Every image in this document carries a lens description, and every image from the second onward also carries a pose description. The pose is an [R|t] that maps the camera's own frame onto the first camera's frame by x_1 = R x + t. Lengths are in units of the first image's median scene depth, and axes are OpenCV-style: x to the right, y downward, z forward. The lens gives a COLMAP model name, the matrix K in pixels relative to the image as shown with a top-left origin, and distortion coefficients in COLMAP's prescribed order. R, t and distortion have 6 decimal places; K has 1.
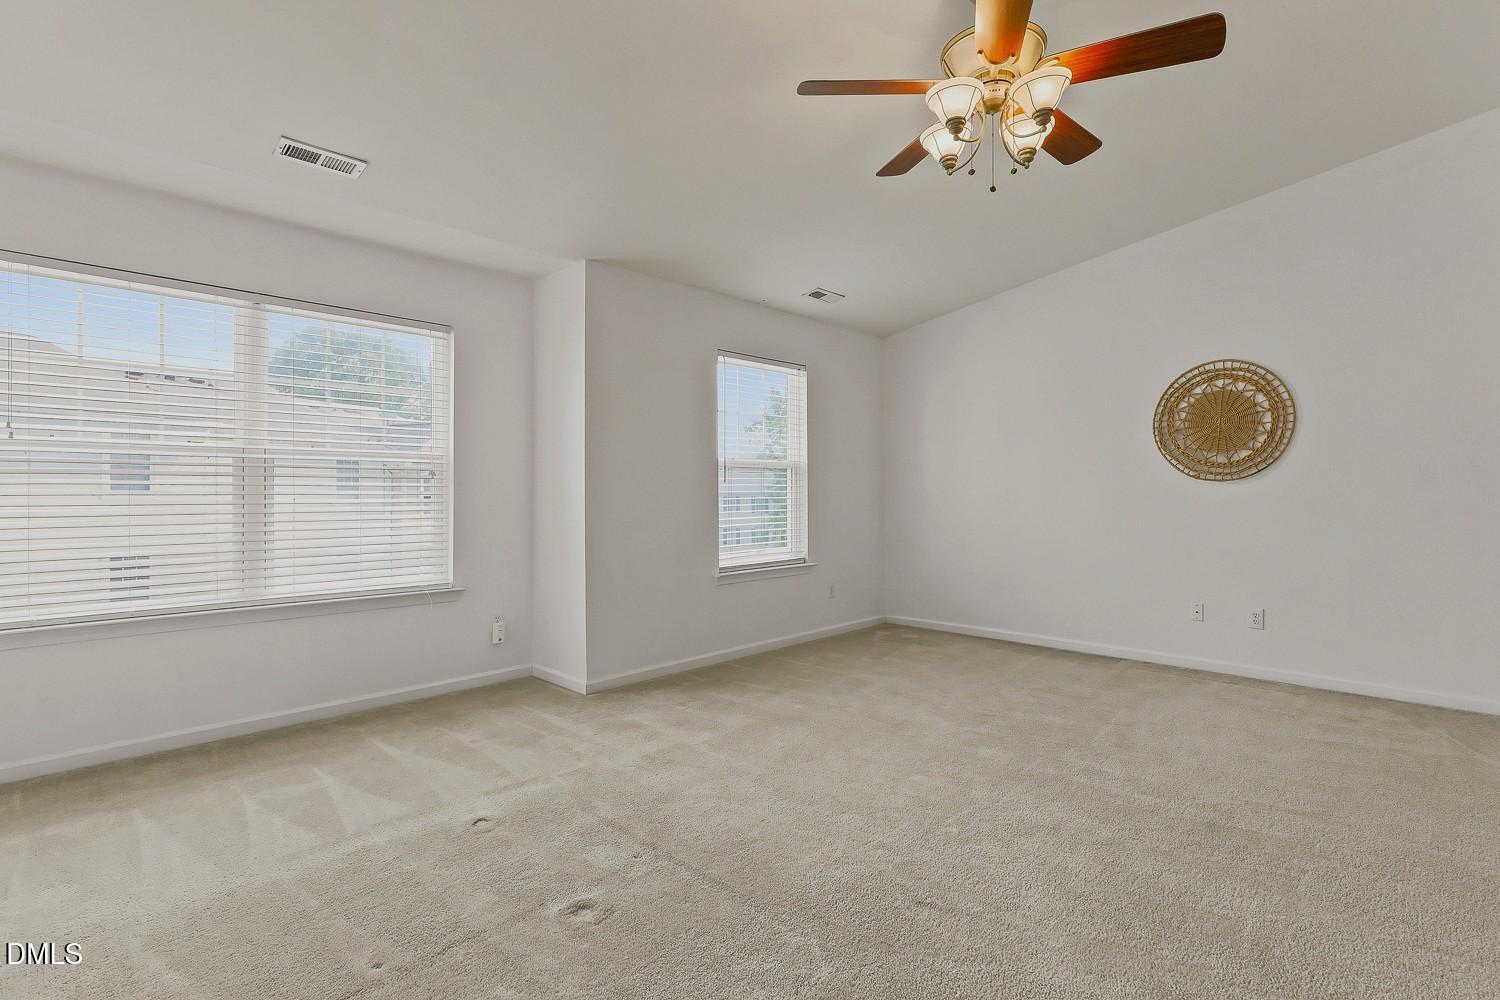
lens RADIAL K [[698.8, 0, 762.2], [0, 698.8, 490.5], [0, 0, 1]] dist [-0.000209, -0.000068]
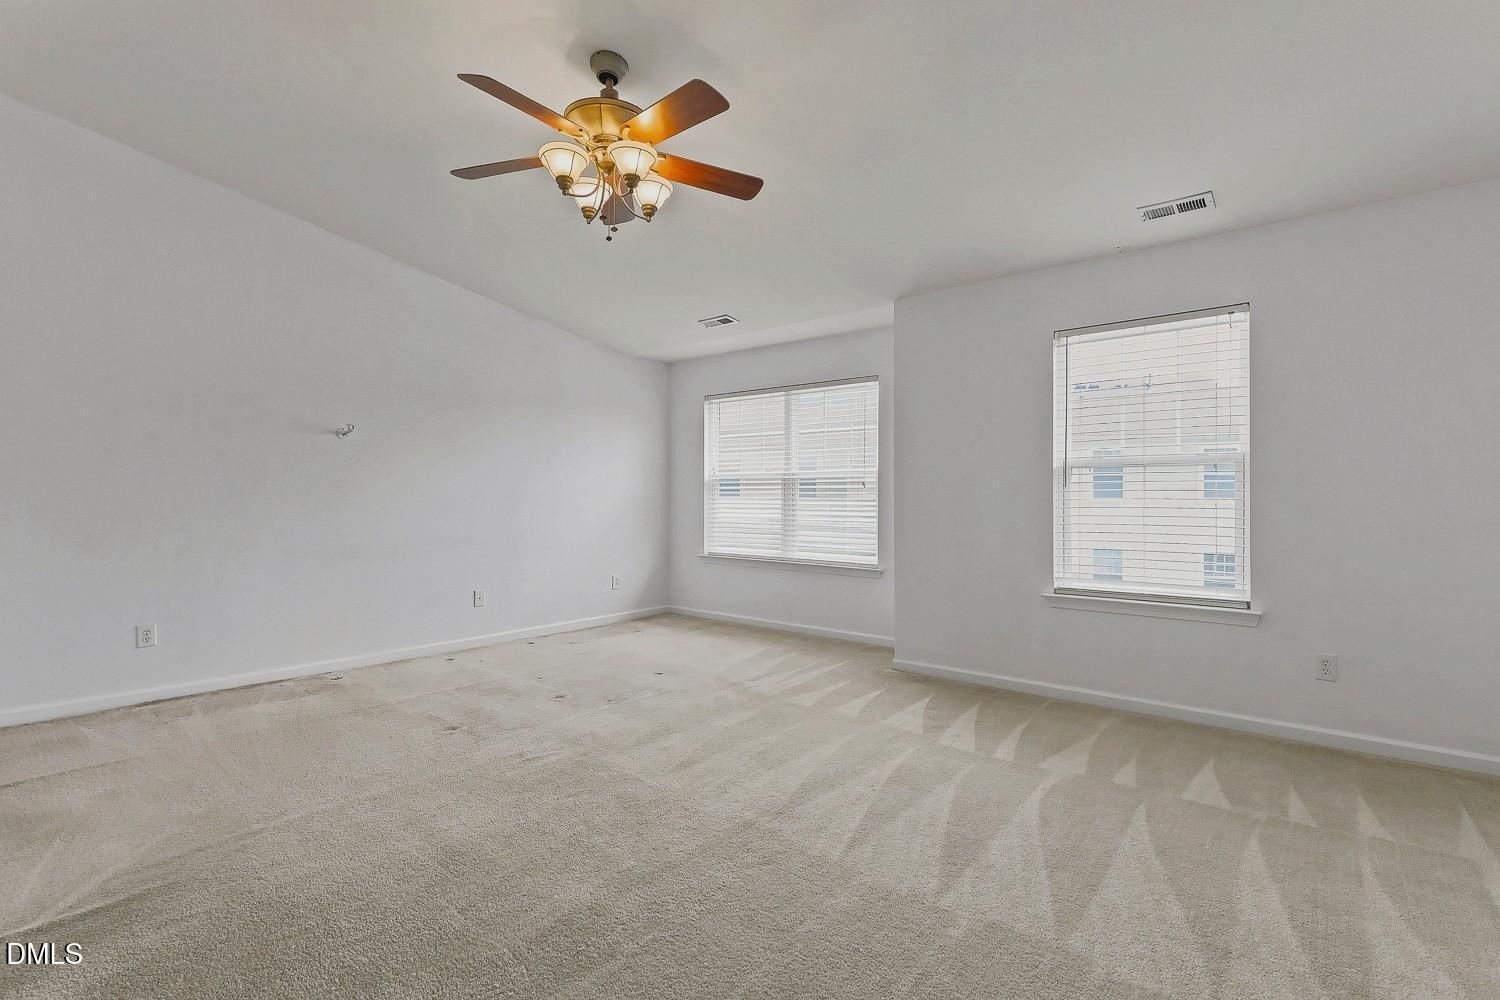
lens RADIAL K [[703.3, 0, 758.4], [0, 703.3, 490.8], [0, 0, 1]] dist [0.001524, -0.000262]
pose [[0.075906, 0.000780, -0.997115, 0.766323], [0.012489, 0.999921, 0.001733, -0.014022], [0.997037, -0.012584, 0.075890, 0.566458]]
